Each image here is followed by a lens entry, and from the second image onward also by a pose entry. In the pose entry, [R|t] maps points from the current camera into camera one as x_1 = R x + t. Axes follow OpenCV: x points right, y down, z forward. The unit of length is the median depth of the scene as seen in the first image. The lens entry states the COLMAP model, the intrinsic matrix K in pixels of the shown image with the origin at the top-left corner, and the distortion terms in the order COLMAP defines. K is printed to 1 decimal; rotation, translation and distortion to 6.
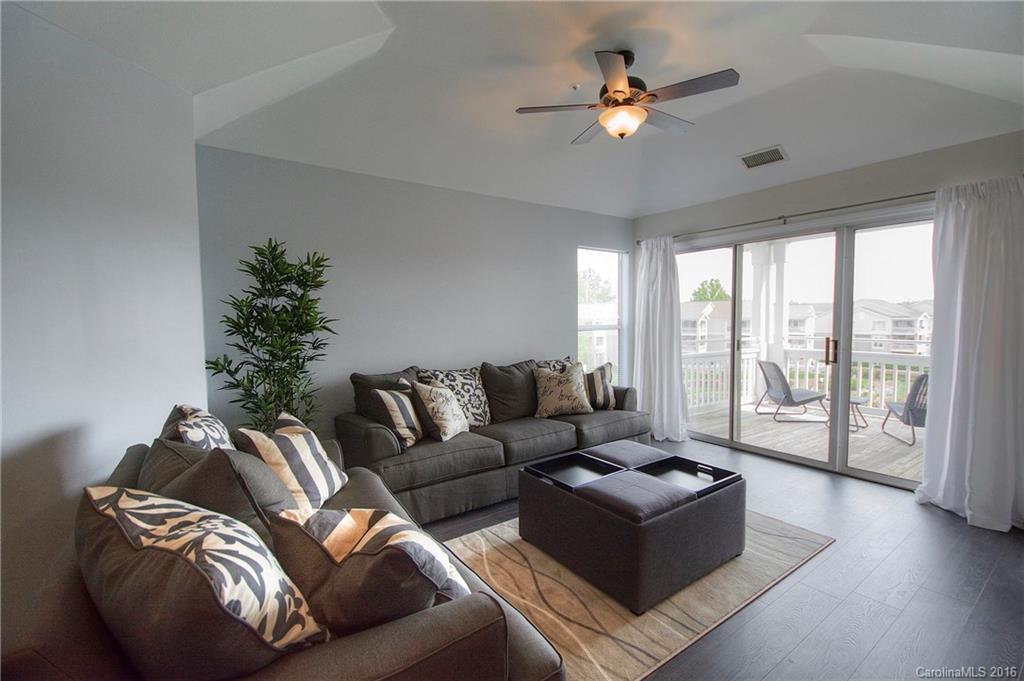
lens RADIAL K [[455.7, 0, 516.6], [0, 455.7, 344.7], [0, 0, 1]] dist [0.011555, -0.022777]
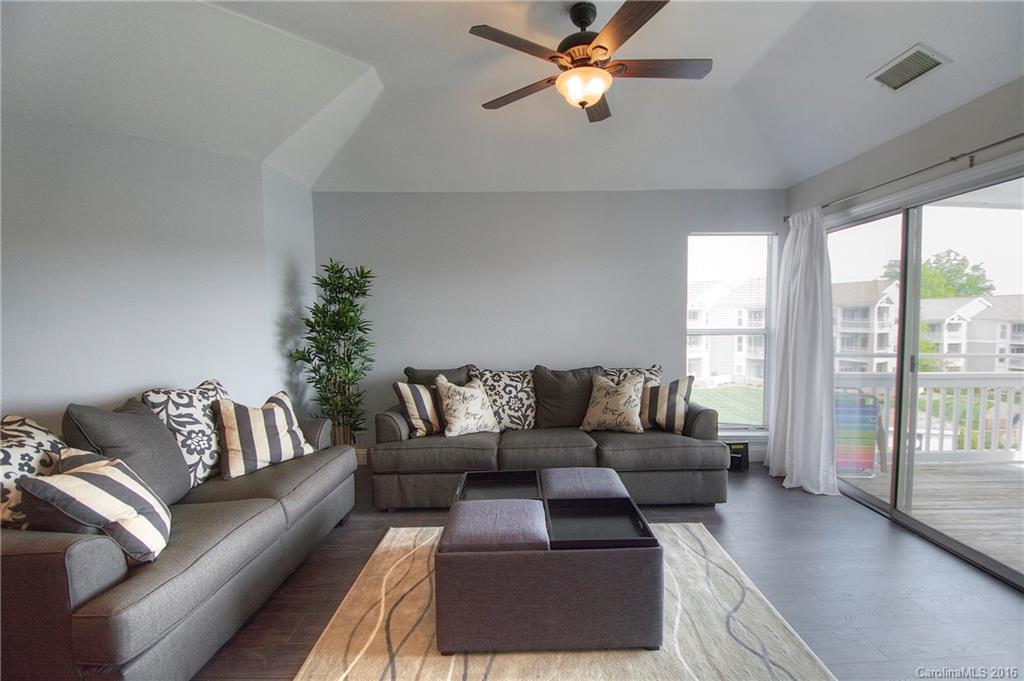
lens RADIAL K [[455.7, 0, 516.6], [0, 455.7, 344.7], [0, 0, 1]] dist [0.011555, -0.022777]
pose [[0.818109, 0.035610, -0.573959, 0.477161], [-0.034422, 0.999324, 0.012937, -0.017399], [0.574032, 0.009173, 0.818782, 0.186742]]
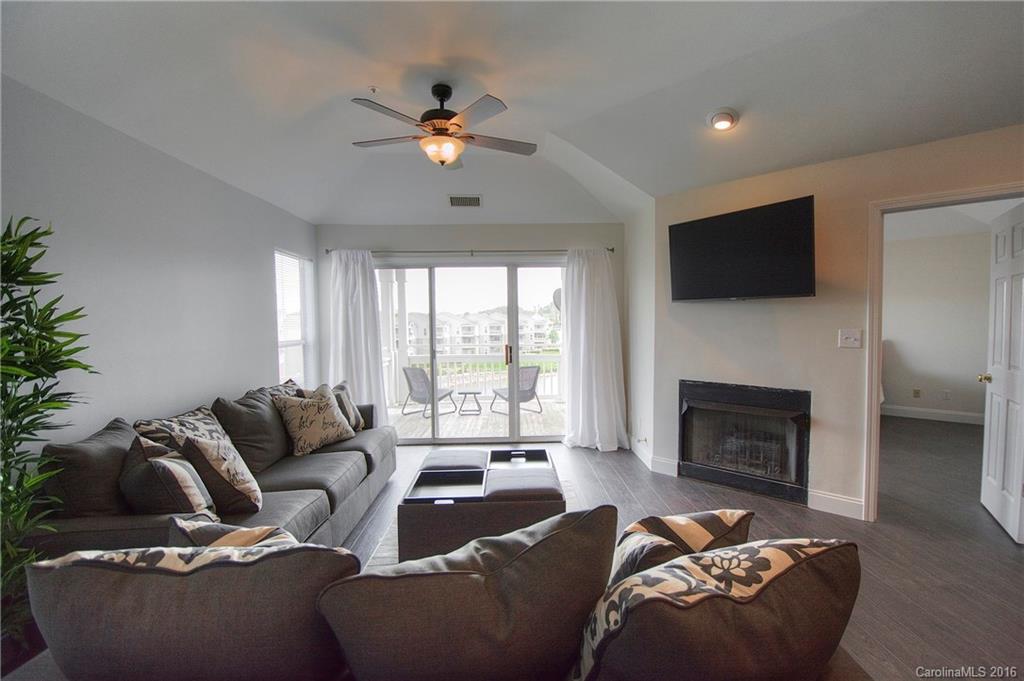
lens RADIAL K [[463.7, 0, 529.4], [0, 463.7, 343.8], [0, 0, 1]] dist [-0.000347, -0.000112]
pose [[0.539674, -0.038316, 0.841002, -0.443986], [0.057683, 0.998299, 0.008467, -0.025864], [-0.839896, 0.043942, 0.540966, 0.200119]]
